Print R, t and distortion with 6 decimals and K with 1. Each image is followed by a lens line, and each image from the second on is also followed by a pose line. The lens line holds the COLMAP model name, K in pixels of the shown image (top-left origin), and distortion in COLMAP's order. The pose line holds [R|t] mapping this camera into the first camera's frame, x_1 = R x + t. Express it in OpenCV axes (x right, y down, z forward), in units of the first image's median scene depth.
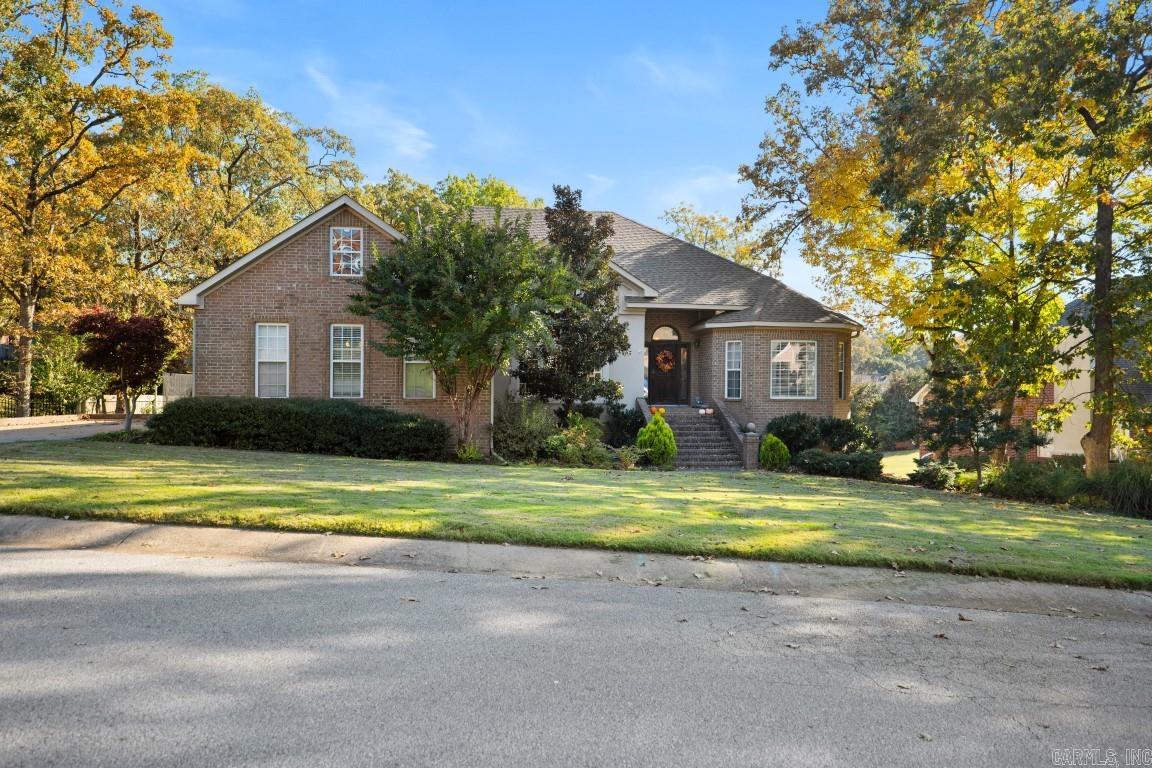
lens RADIAL K [[880.7, 0, 567.8], [0, 880.7, 384.3], [0, 0, 1]] dist [-0.002985, -0.004118]
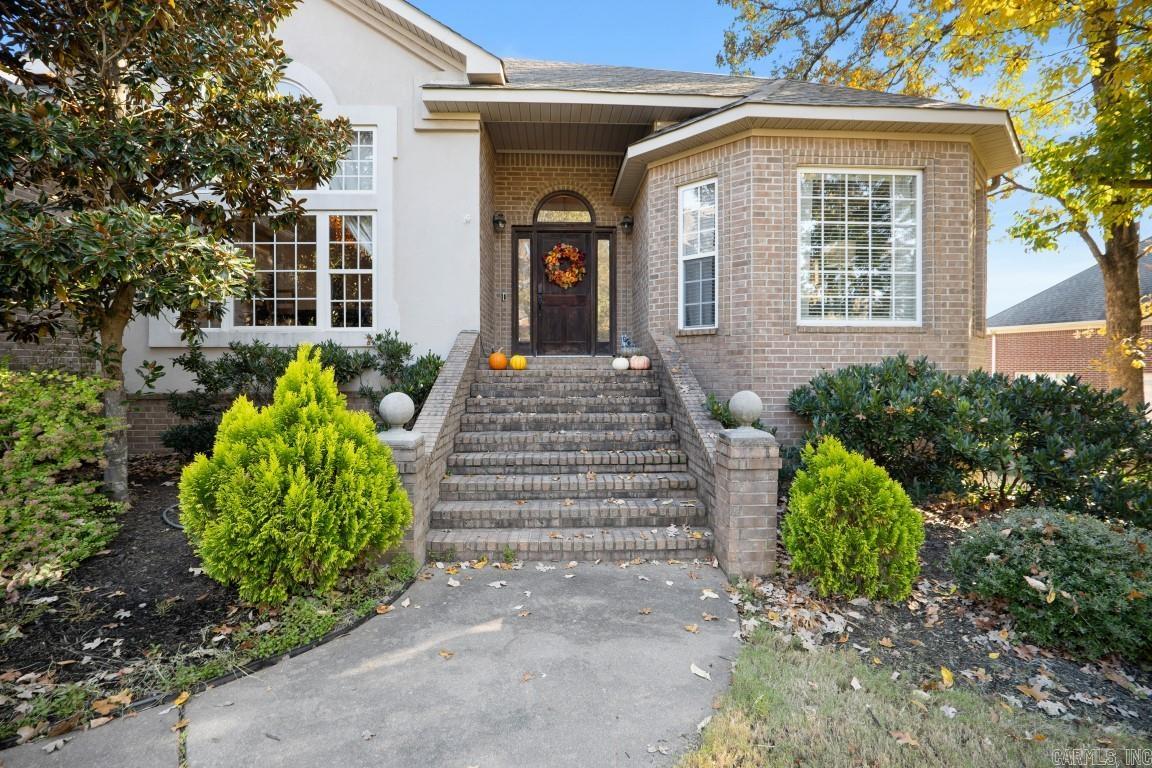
lens RADIAL K [[551.4, 0, 567.3], [0, 551.4, 372.2], [0, 0, 1]] dist [-0.025055, 0.008213]
pose [[0.995059, -0.005794, -0.099121, 0.172345], [0.007135, 0.999888, 0.013174, 0.035609], [0.099033, -0.013816, 0.994988, 0.836867]]
